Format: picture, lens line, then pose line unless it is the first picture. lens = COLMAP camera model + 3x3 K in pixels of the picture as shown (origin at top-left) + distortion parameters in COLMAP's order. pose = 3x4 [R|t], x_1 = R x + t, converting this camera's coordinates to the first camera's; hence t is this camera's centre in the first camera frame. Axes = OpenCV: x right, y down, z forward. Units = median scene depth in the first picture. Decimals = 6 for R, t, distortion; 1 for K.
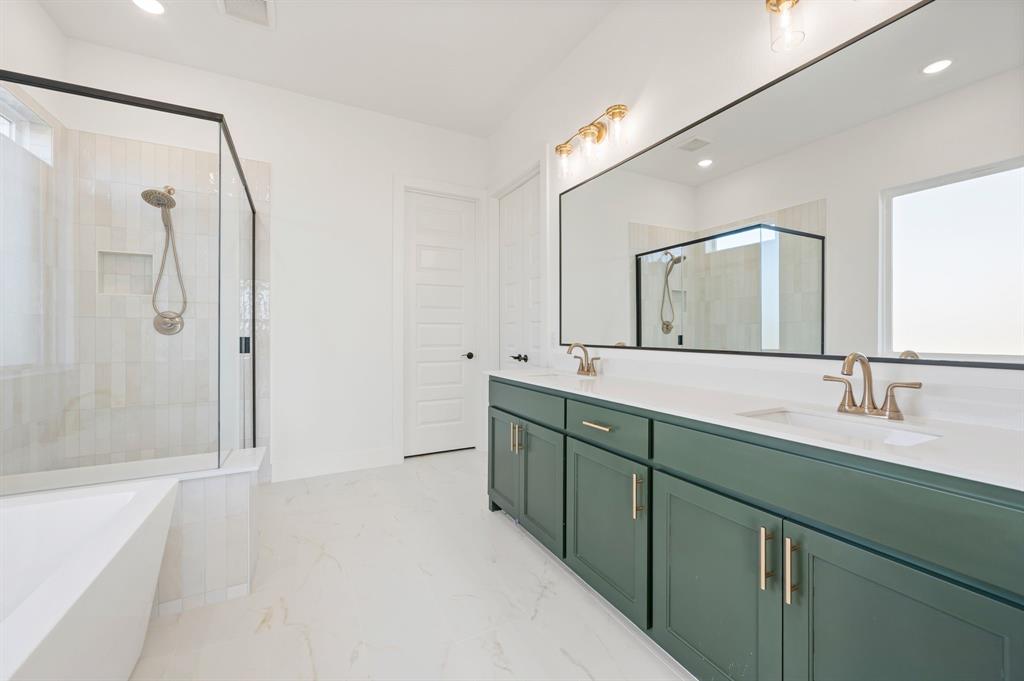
lens RADIAL K [[401.3, 0, 515.4], [0, 401.3, 342.7], [0, 0, 1]] dist [-0.000831, -0.000103]
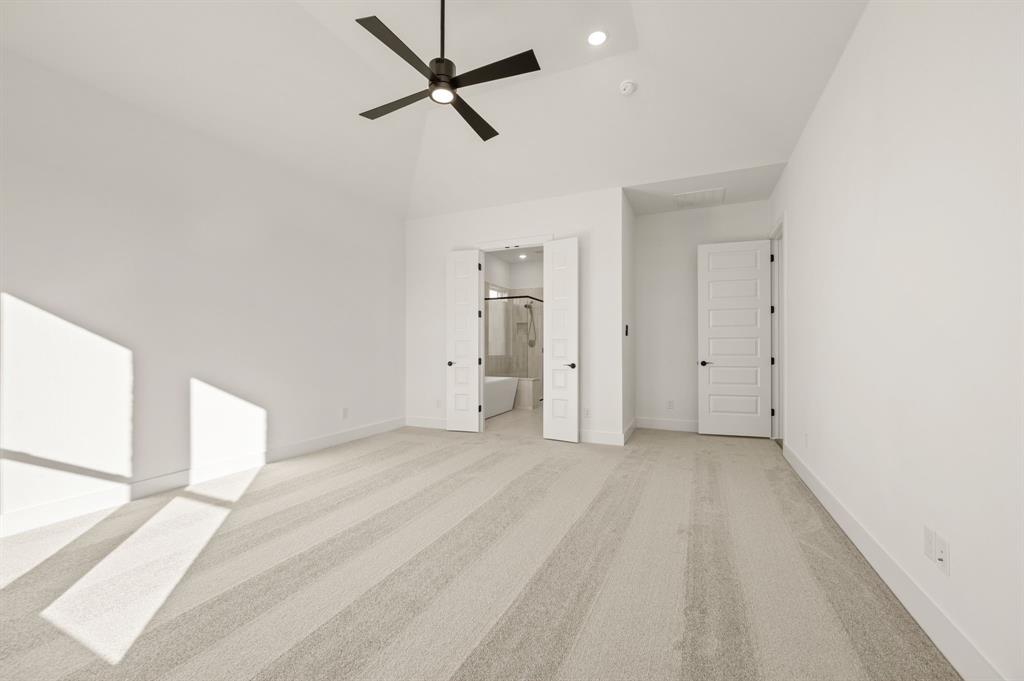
lens RADIAL K [[401.3, 0, 515.4], [0, 401.3, 342.7], [0, 0, 1]] dist [-0.000831, -0.000103]
pose [[0.675018, -0.005734, -0.737779, 1.486259], [-0.002501, 0.999946, -0.010059, -0.022459], [0.737797, 0.008635, 0.674967, -1.327050]]
